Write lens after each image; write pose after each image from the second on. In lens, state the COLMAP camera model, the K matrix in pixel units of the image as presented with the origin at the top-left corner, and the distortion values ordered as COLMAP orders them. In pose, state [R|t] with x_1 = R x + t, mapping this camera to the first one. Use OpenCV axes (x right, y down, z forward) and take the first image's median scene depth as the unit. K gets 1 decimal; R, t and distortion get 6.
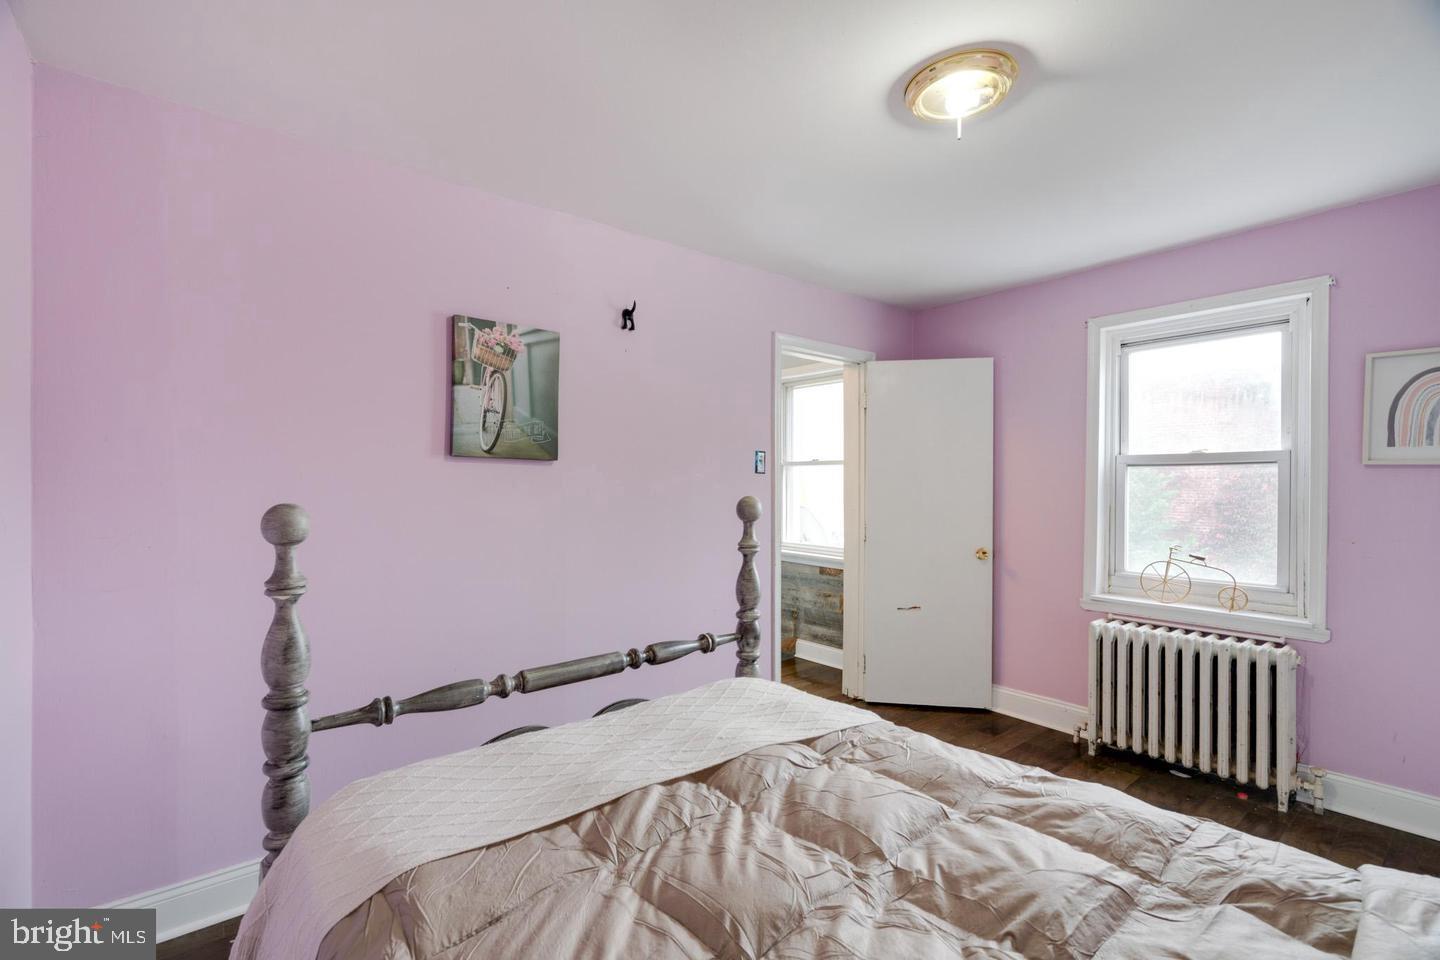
lens RADIAL K [[663.4, 0, 720.0], [0, 663.4, 480.0], [0, 0, 1]] dist [0.001842, 0.000094]
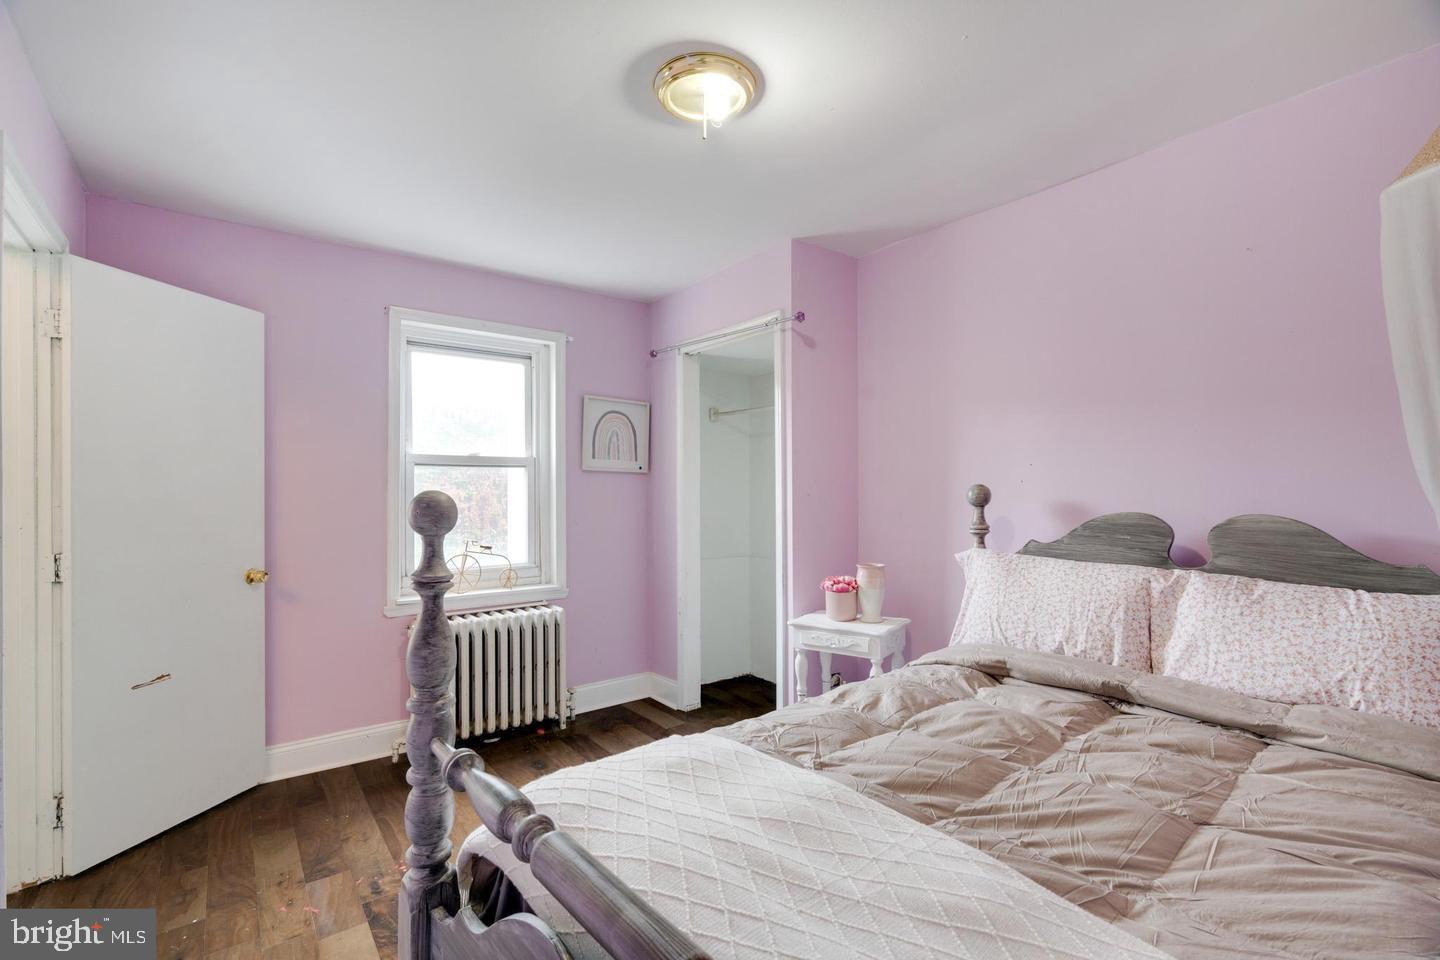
lens RADIAL K [[645.8, 0, 722.0], [0, 645.8, 490.8], [0, 0, 1]] dist [0.000413, 0.000039]
pose [[0.015910, 0.001053, 0.999873, -0.401813], [-0.002836, 0.999995, -0.001008, 0.020435], [-0.999869, -0.002819, 0.015913, 0.602353]]
